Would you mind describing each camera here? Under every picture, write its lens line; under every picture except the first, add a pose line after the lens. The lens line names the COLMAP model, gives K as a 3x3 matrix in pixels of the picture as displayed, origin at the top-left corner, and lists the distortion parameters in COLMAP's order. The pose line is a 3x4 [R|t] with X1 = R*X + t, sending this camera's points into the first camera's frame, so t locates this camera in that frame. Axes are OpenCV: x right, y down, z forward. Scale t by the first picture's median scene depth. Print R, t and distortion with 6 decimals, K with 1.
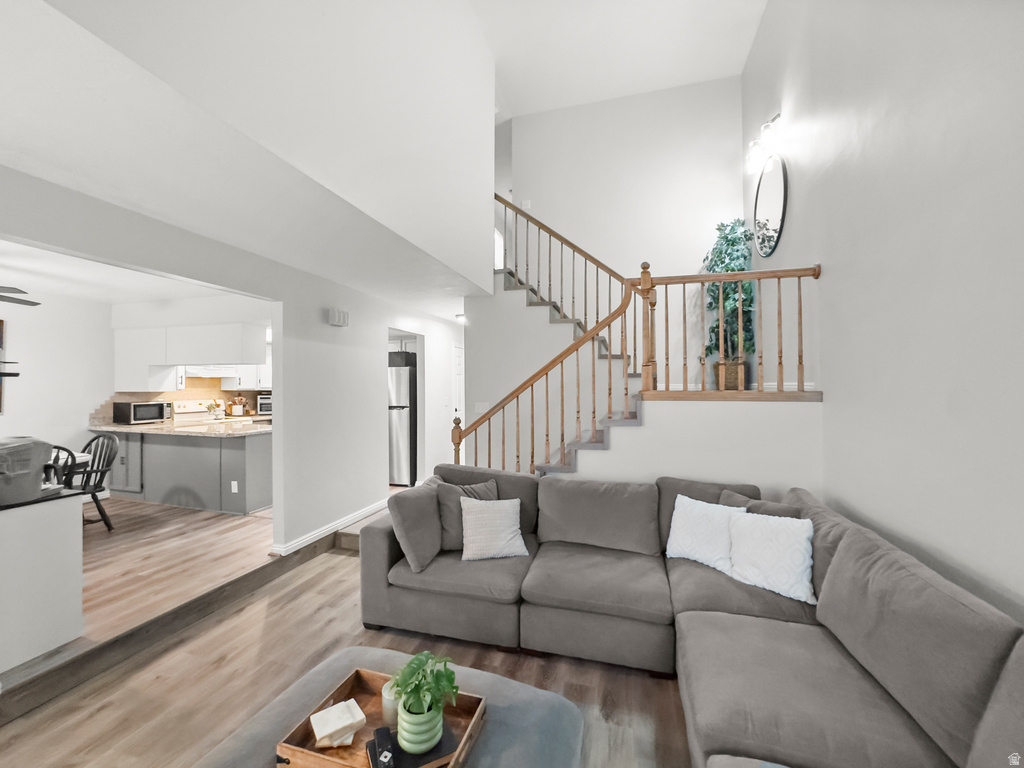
lens RADIAL K [[421.3, 0, 511.7], [0, 421.3, 385.1], [0, 0, 1]] dist [-0.018444, 0.003430]
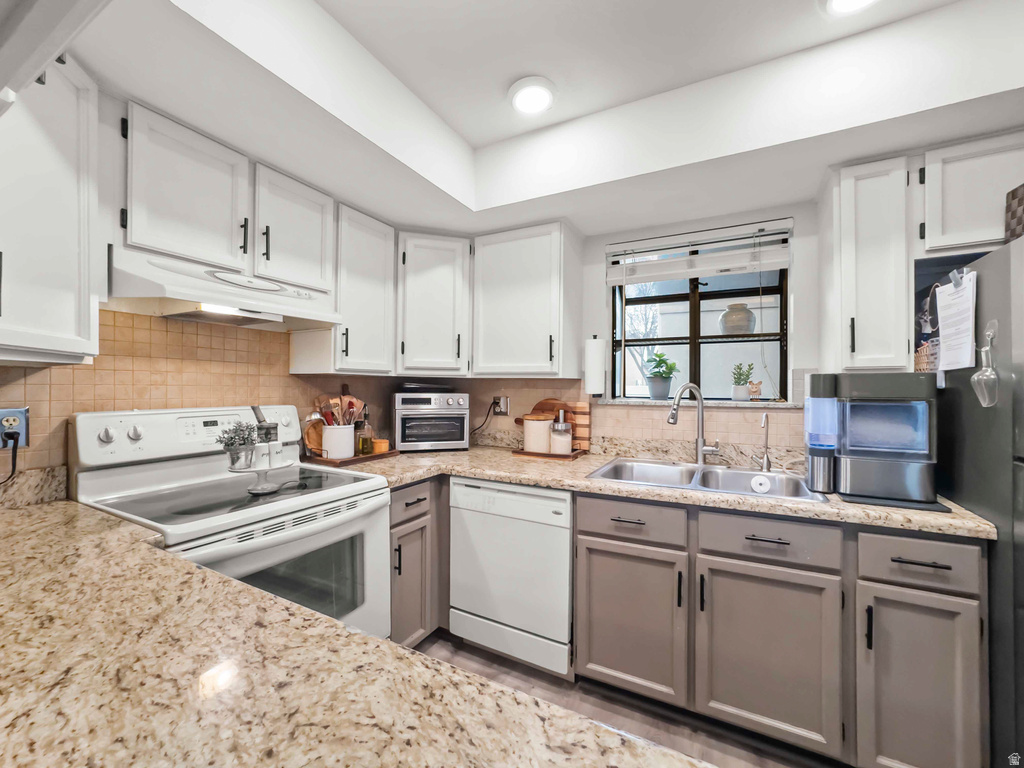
lens RADIAL K [[421.3, 0, 506.1], [0, 421.3, 384.9], [0, 0, 1]] dist [-0.018444, 0.003430]
pose [[0.980736, 0.000466, -0.195336, -0.479774], [-0.000572, 1.000000, -0.000485, 0.019898], [0.195336, 0.000587, 0.980736, 0.729094]]
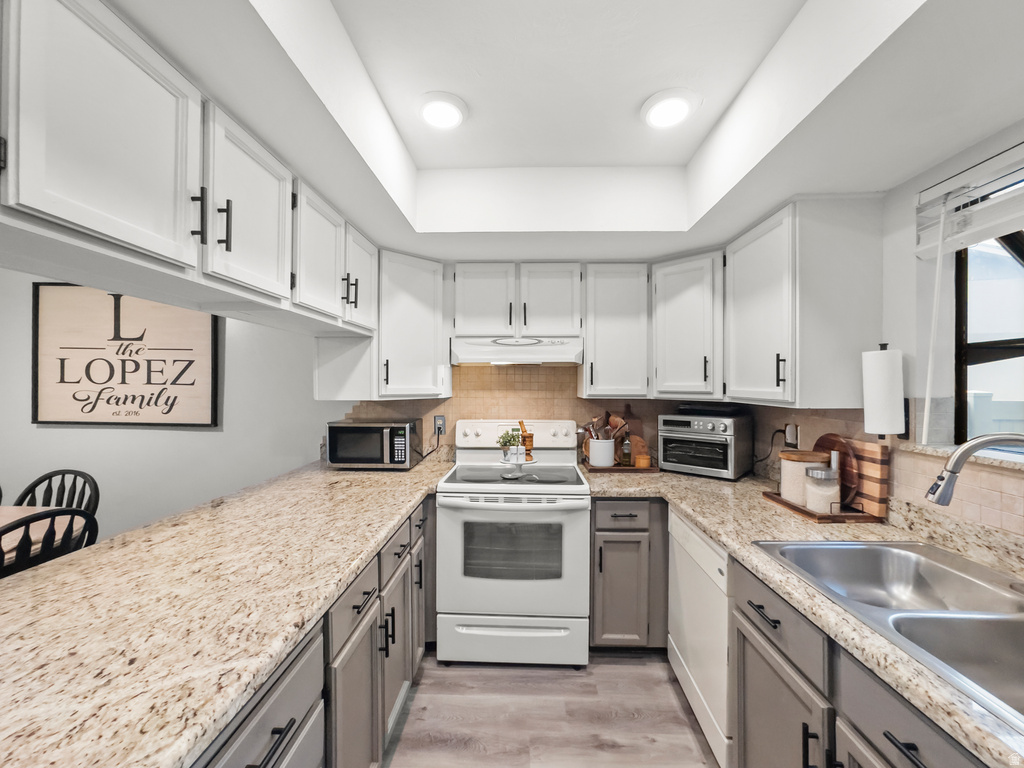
lens RADIAL K [[421.3, 0, 516.1], [0, 421.3, 387.5], [0, 0, 1]] dist [-0.018444, 0.003430]
pose [[0.258286, 0.004083, -0.966060, -0.315085], [0.005005, 0.999972, 0.005564, 0.000537], [0.966055, -0.006272, 0.258259, 0.832064]]
